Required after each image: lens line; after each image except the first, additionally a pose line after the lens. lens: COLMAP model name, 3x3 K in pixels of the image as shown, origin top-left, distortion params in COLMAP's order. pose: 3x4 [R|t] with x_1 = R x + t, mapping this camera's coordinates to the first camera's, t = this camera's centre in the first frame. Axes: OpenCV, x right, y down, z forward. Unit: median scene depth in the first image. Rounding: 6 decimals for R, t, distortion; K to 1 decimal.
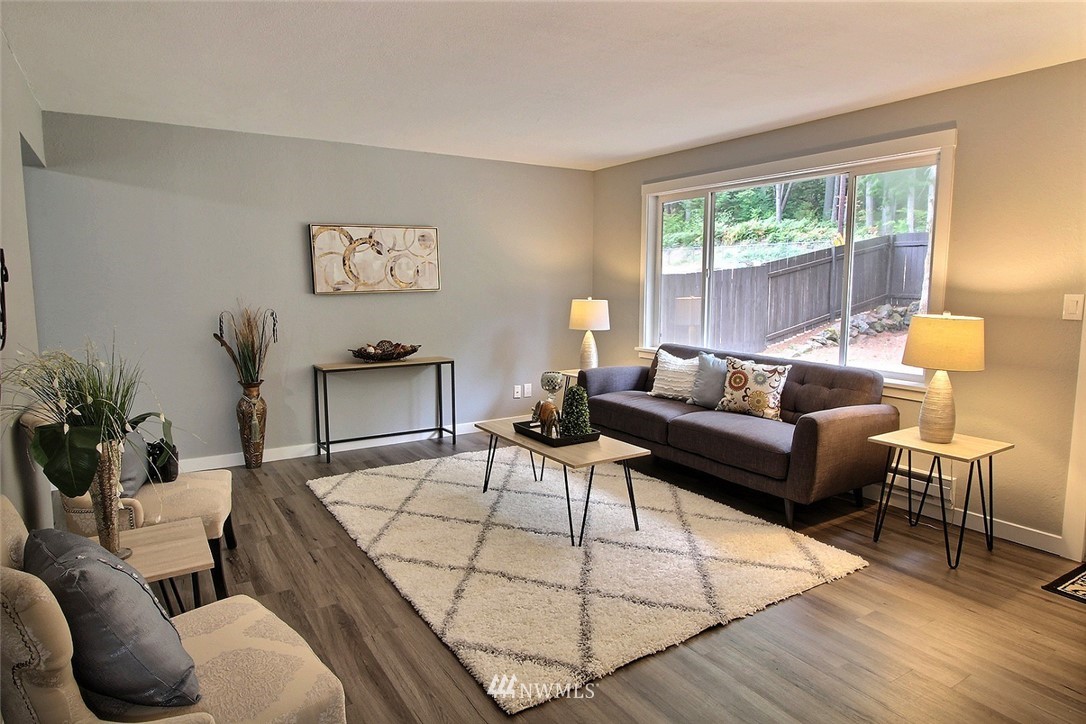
lens RADIAL K [[644.4, 0, 544.9], [0, 644.4, 360.2], [0, 0, 1]] dist [0.000677, -0.000229]
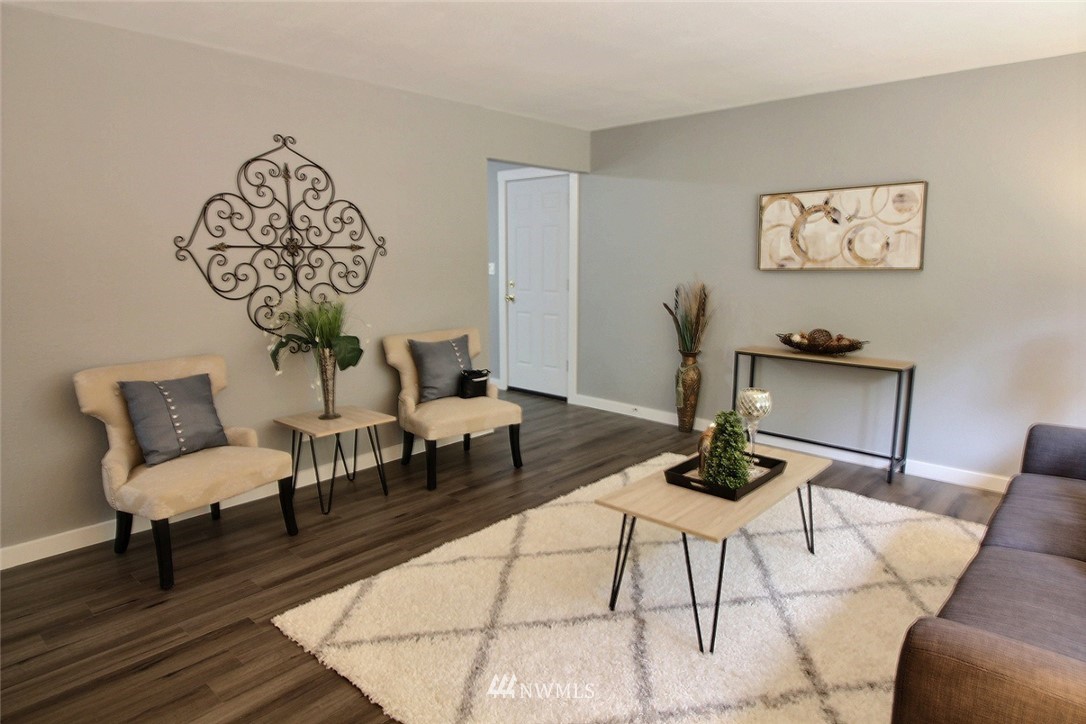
lens RADIAL K [[644.4, 0, 544.9], [0, 644.4, 360.2], [0, 0, 1]] dist [0.000677, -0.000229]
pose [[0.247519, 0.164313, -0.954848, 0.468213], [-0.114274, 0.983587, 0.139636, -0.067936], [0.962120, 0.074552, 0.262233, 0.454394]]
